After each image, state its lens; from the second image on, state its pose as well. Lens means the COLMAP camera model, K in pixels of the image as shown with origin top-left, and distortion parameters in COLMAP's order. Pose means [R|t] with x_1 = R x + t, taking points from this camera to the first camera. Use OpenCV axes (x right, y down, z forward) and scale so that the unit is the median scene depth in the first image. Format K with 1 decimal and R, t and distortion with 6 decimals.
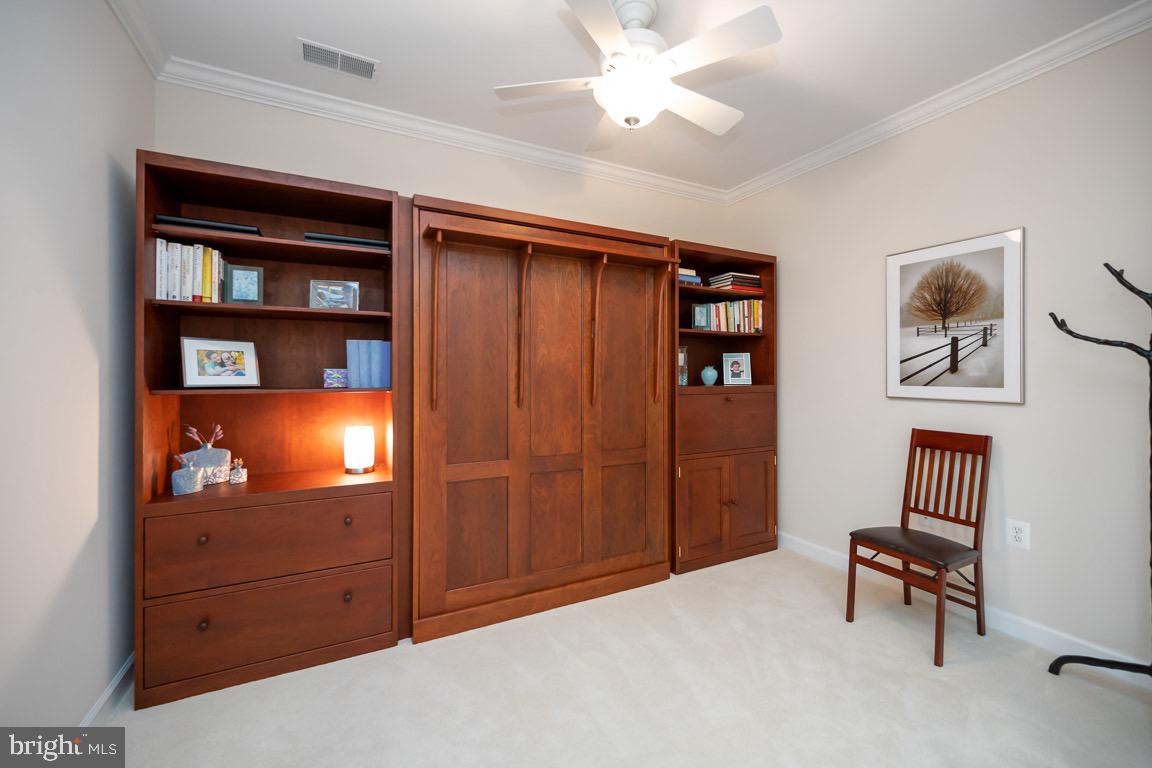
lens RADIAL K [[463.7, 0, 574.3], [0, 463.7, 372.5], [0, 0, 1]] dist [0.000526, 0.000781]
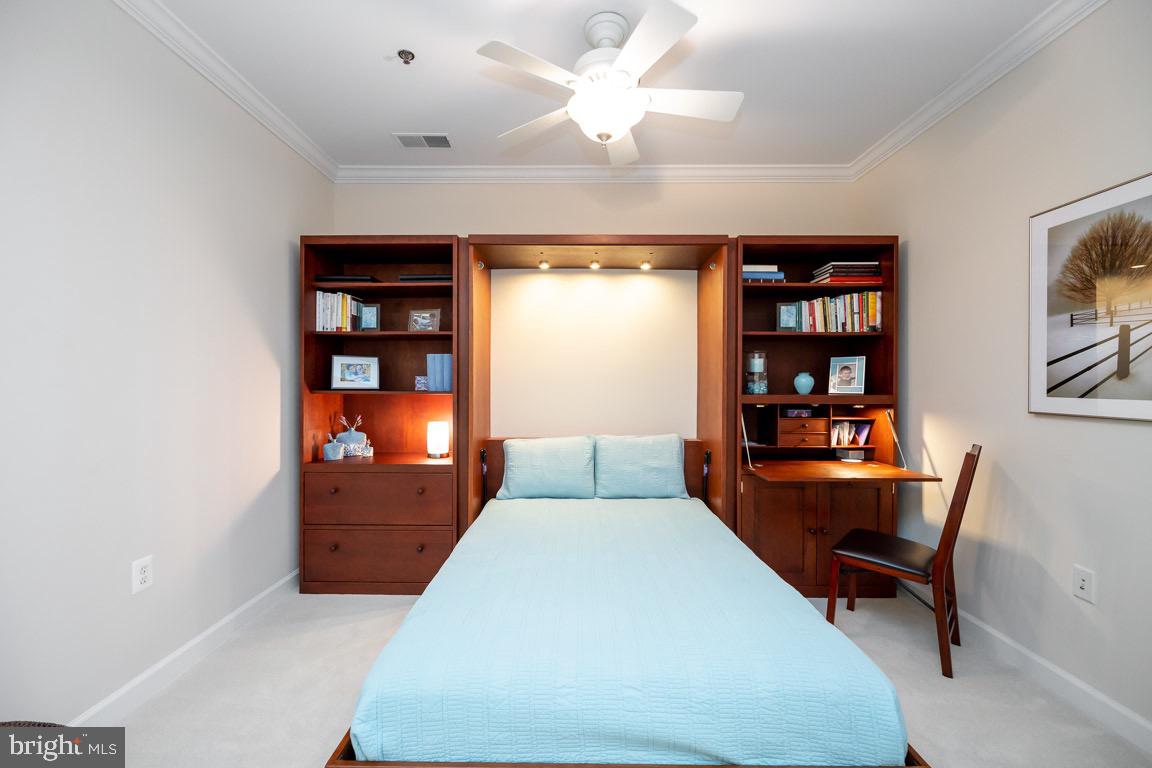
lens RADIAL K [[463.7, 0, 571.4], [0, 463.7, 384.5], [0, 0, 1]] dist [0.000526, 0.000781]
pose [[0.884529, 0.003657, -0.466470, 0.431468], [-0.001347, 0.999985, 0.005285, 0.007012], [0.466482, -0.004047, 0.884521, 0.030591]]
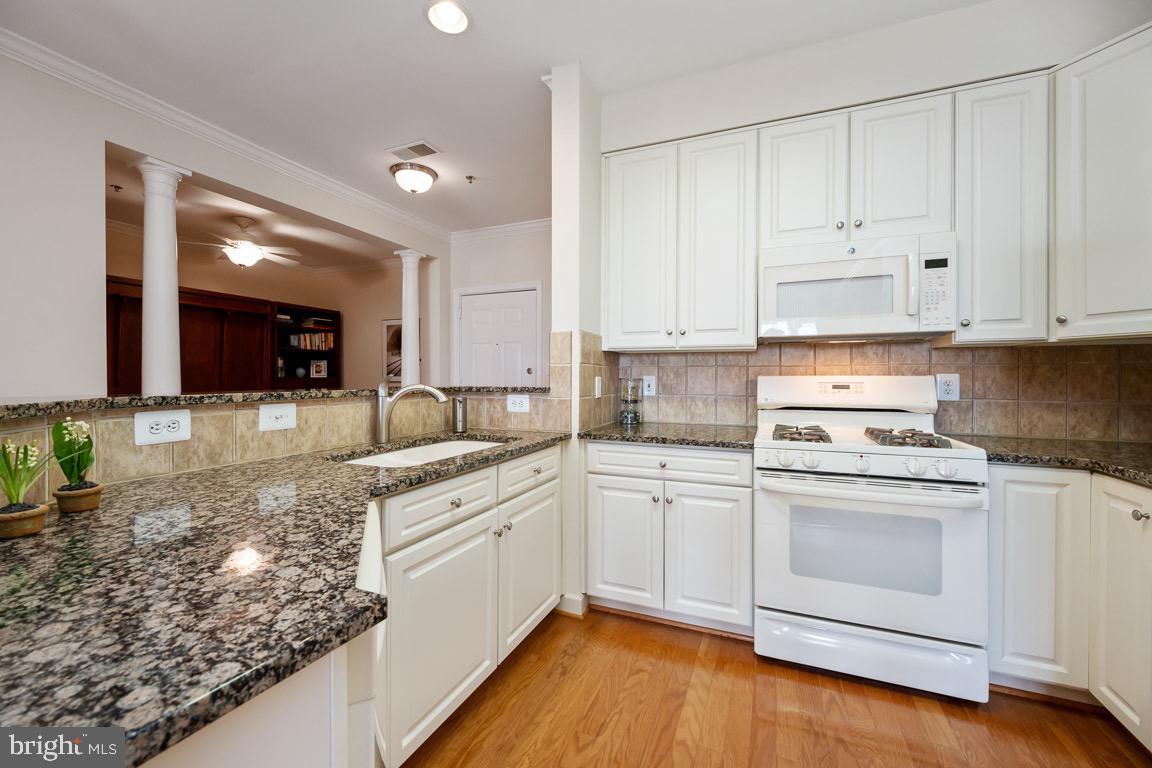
lens RADIAL K [[463.7, 0, 577.5], [0, 463.7, 377.1], [0, 0, 1]] dist [0.000526, 0.000781]
pose [[0.763608, 0.000908, 0.645679, -0.083414], [-0.000324, 0.999999, -0.001023, 0.037903], [-0.645680, 0.000572, 0.763608, -1.566866]]
